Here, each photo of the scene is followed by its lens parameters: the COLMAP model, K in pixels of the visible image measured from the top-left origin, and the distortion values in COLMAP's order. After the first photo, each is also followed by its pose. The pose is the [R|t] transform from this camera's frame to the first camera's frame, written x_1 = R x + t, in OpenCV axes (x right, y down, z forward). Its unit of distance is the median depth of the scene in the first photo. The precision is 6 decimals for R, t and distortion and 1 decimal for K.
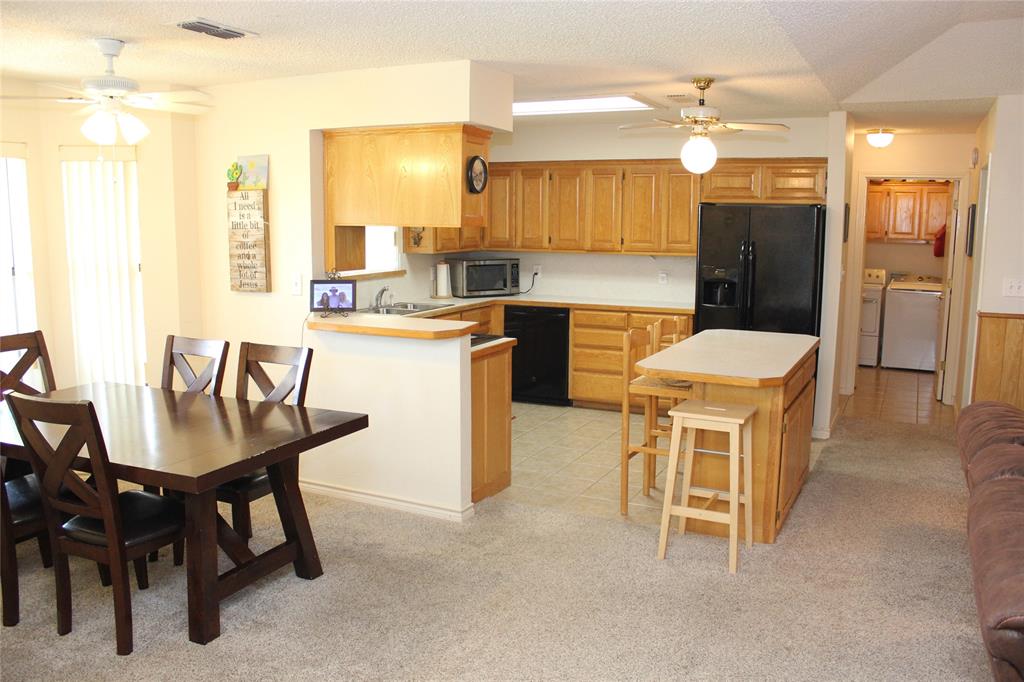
lens RADIAL K [[866.1, 0, 512.0], [0, 866.1, 341.0], [0, 0, 1]] dist [-0.143162, -0.001195]
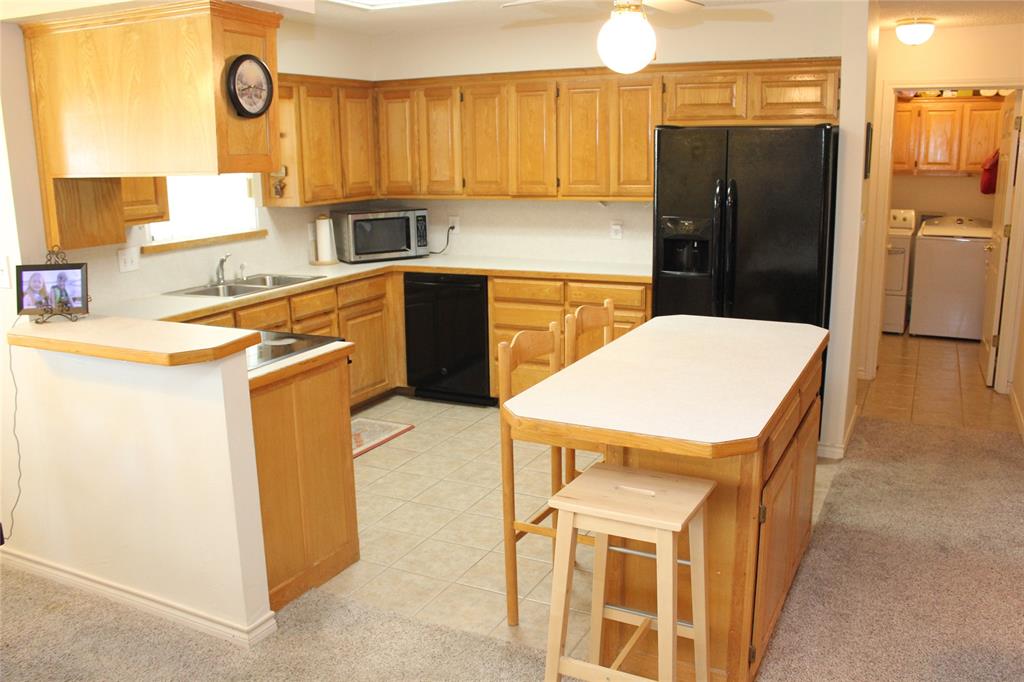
lens RADIAL K [[882.6, 0, 512.0], [0, 882.6, 341.0], [0, 0, 1]] dist [-0.126411, 0.011489]
pose [[0.999749, -0.020934, -0.007969, 0.095407], [0.021431, 0.997429, 0.068389, -0.034756], [0.006517, -0.068543, 0.997627, 0.256222]]
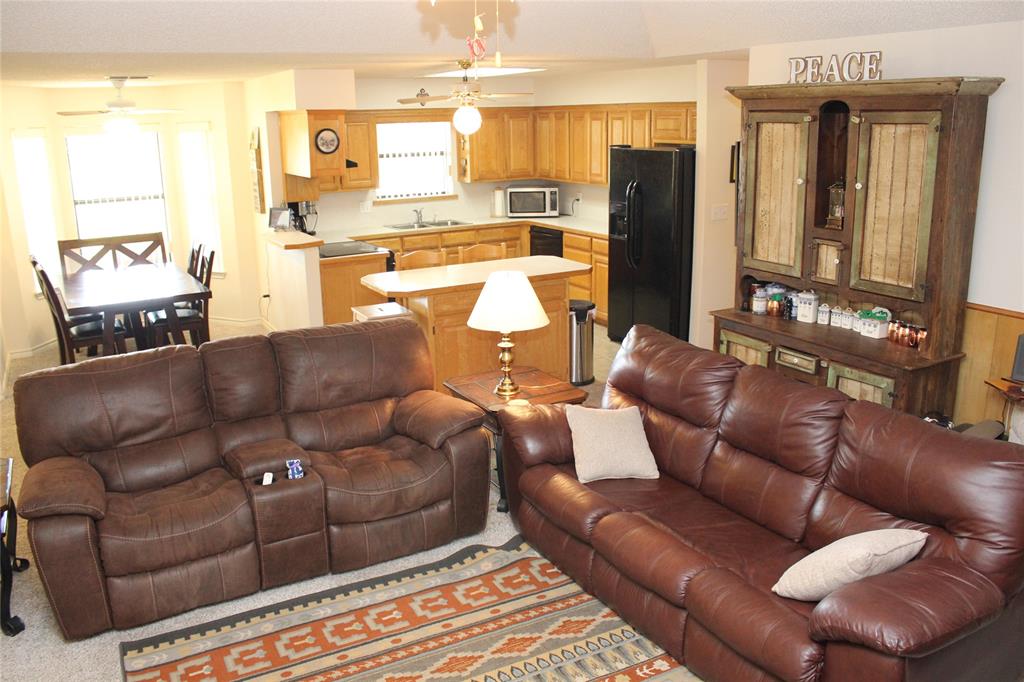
lens RADIAL K [[866.1, 0, 512.0], [0, 866.1, 341.0], [0, 0, 1]] dist [-0.143162, -0.001195]
pose [[0.820353, 0.123013, -0.558470, 0.718319], [-0.056019, 0.989179, 0.135595, -0.047083], [0.569107, -0.079951, 0.818368, -0.029192]]
